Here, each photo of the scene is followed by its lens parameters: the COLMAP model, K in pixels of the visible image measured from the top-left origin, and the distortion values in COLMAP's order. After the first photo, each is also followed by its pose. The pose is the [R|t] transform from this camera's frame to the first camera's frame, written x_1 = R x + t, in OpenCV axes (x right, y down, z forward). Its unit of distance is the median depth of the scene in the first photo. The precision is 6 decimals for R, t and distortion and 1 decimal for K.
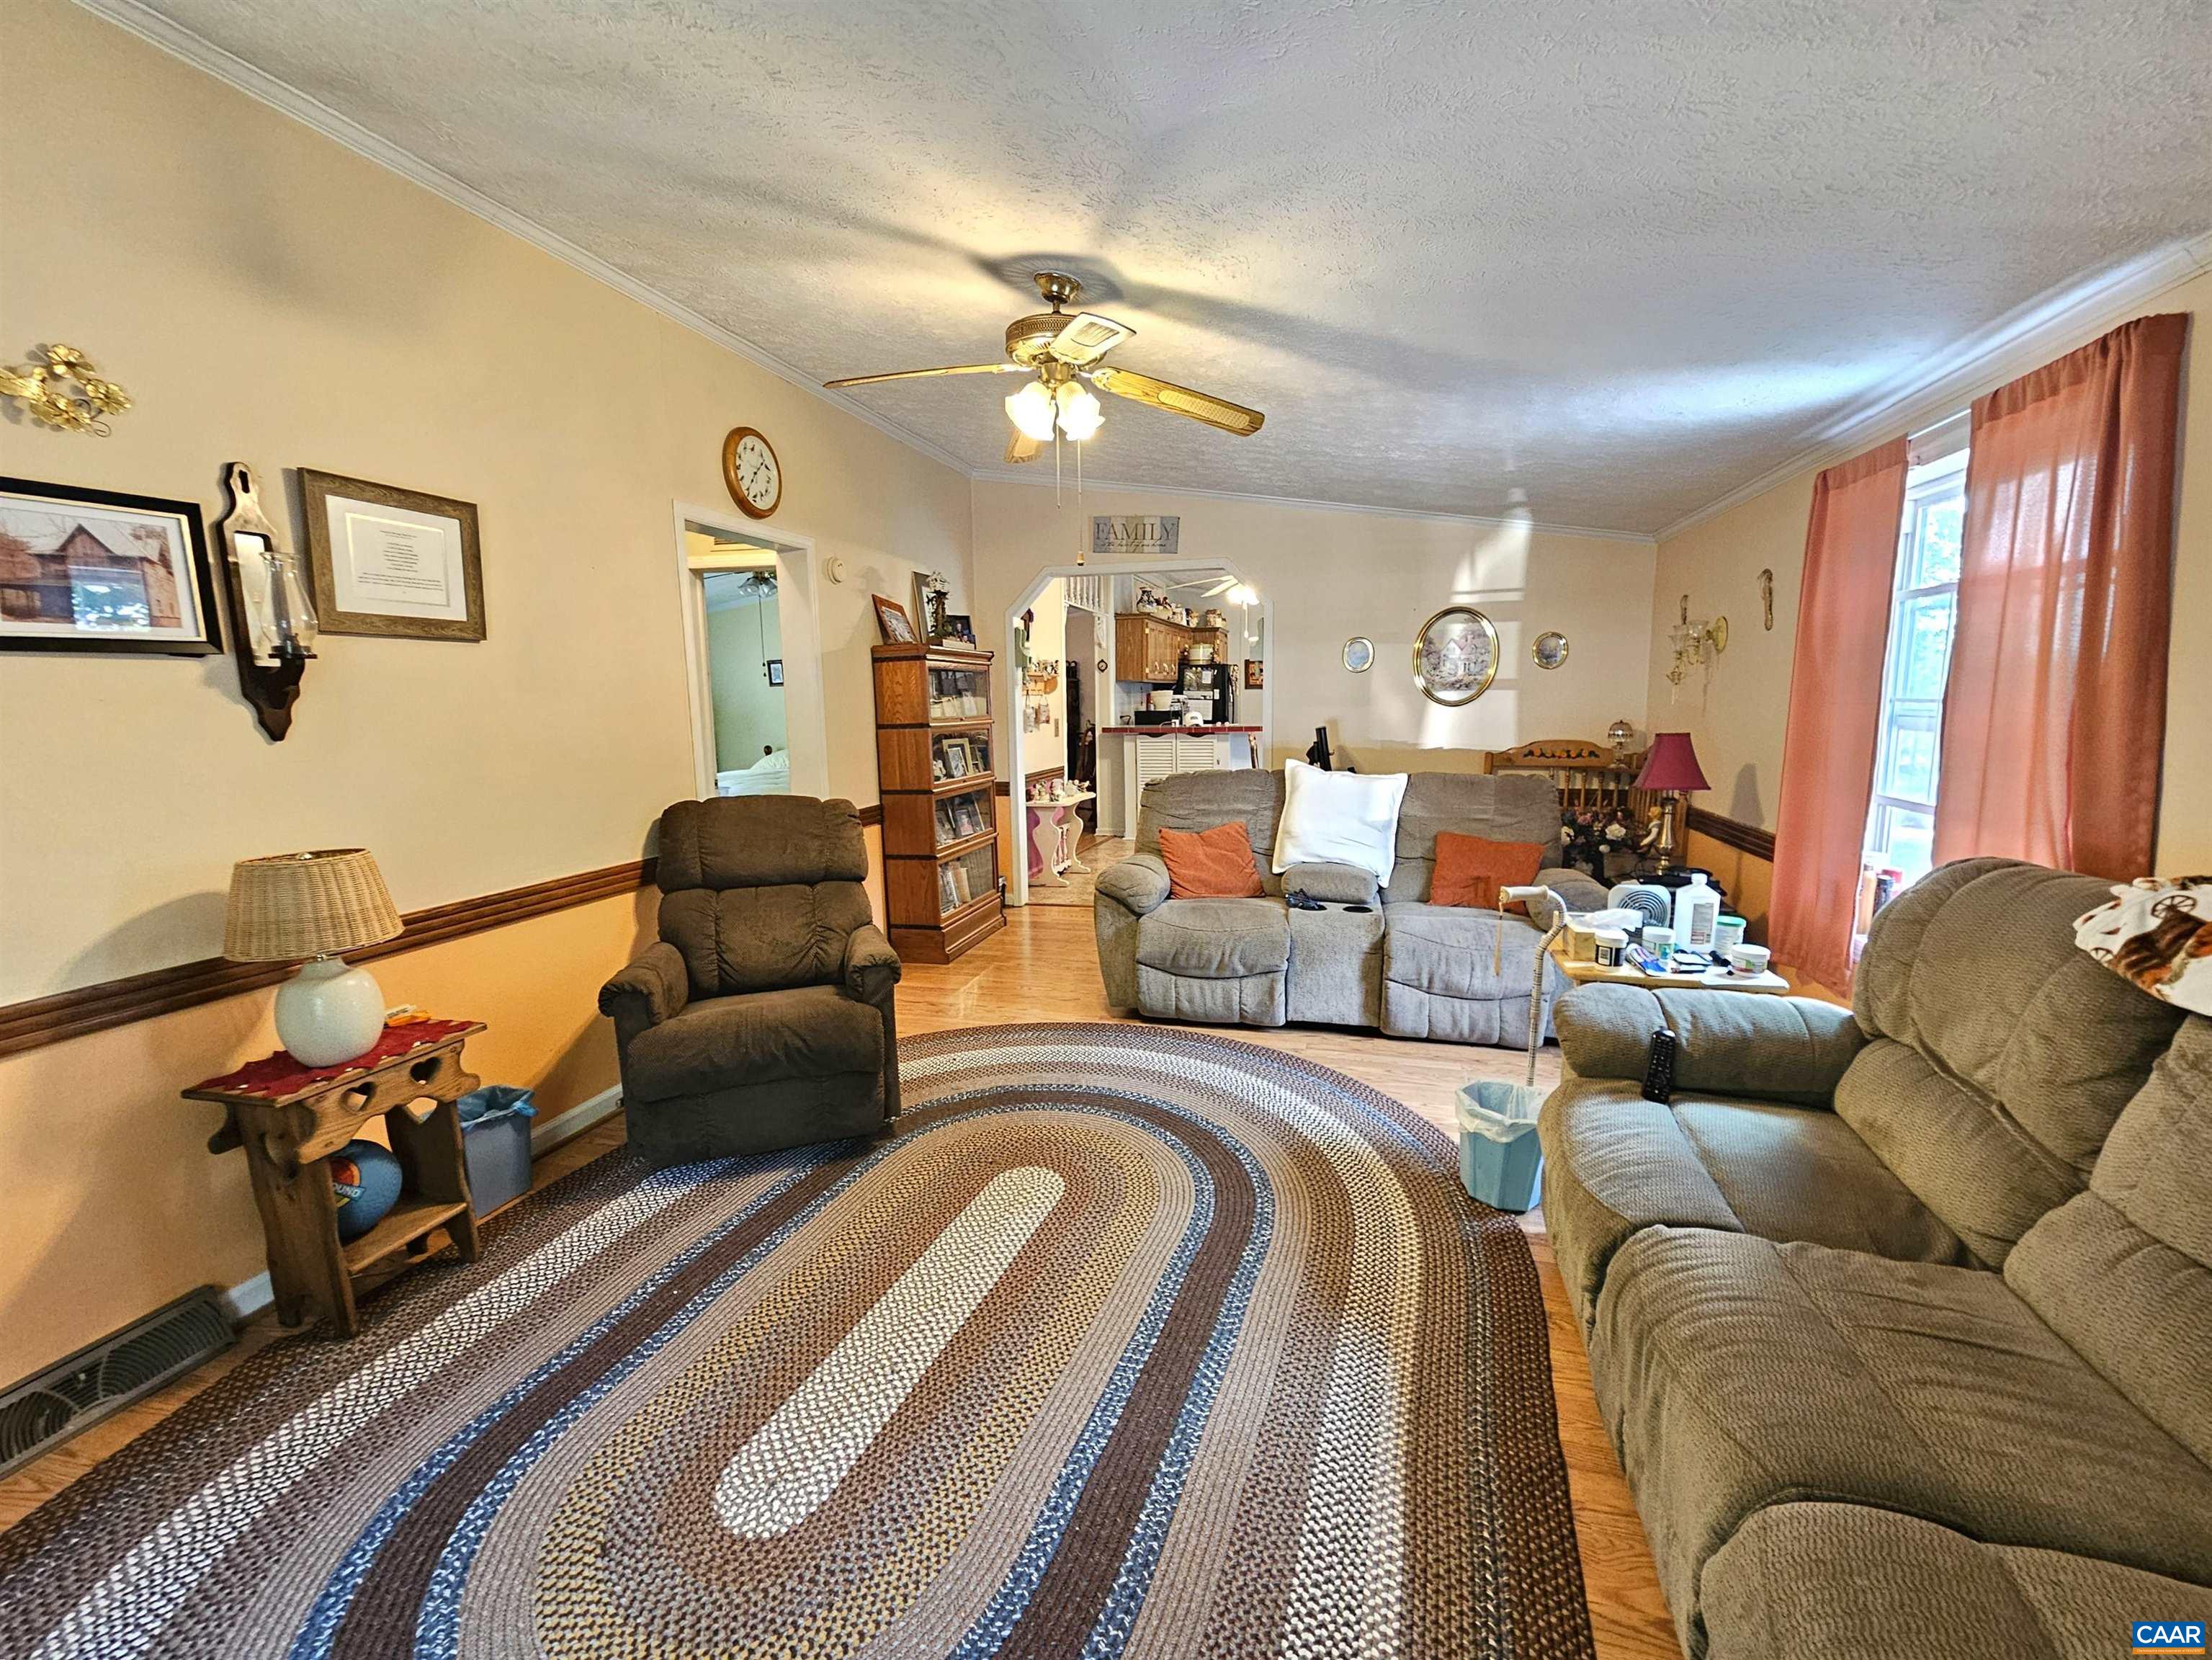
lens RADIAL K [[937.9, 0, 1141.7], [0, 937.9, 829.6], [0, 0, 1]] dist [-0.002817, 0.001004]
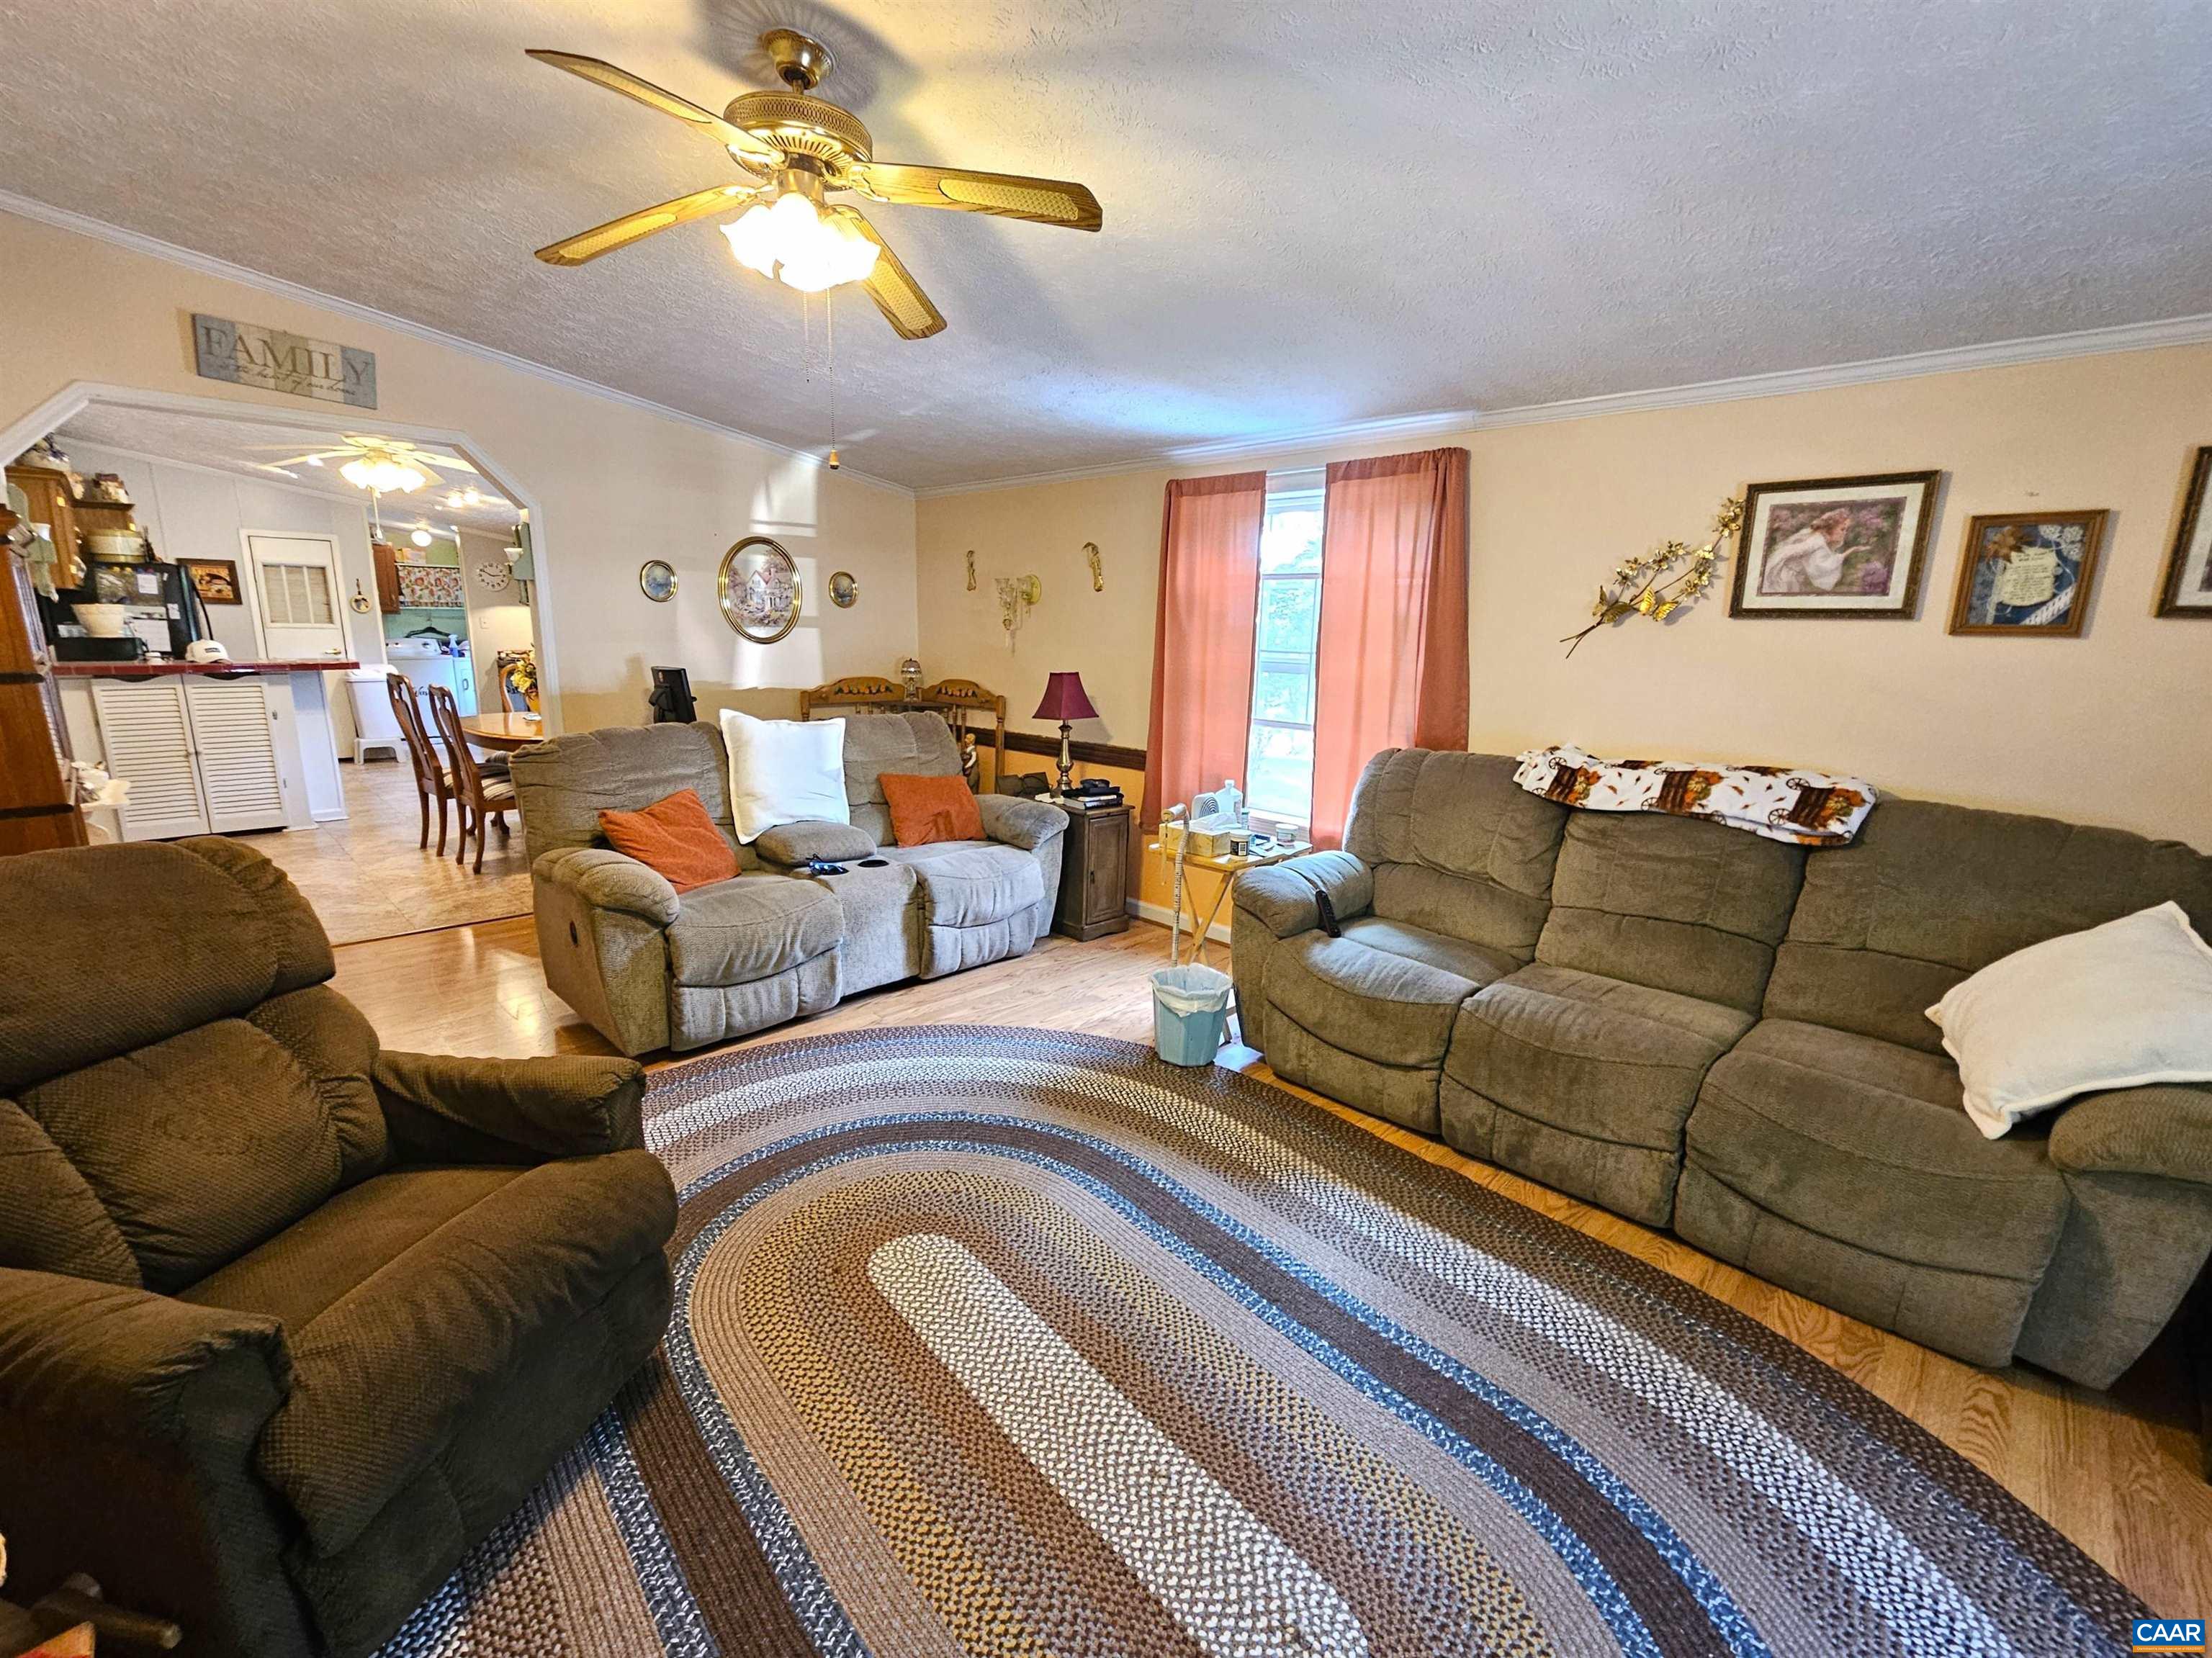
lens RADIAL K [[937.7, 0, 1104.8], [0, 937.7, 830.6], [0, 0, 1]] dist [-0.002817, 0.001004]
pose [[0.512060, -0.159492, 0.844012, -0.458445], [0.092817, 0.987130, 0.130225, -0.051798], [-0.853920, 0.011656, 0.520274, 0.306977]]
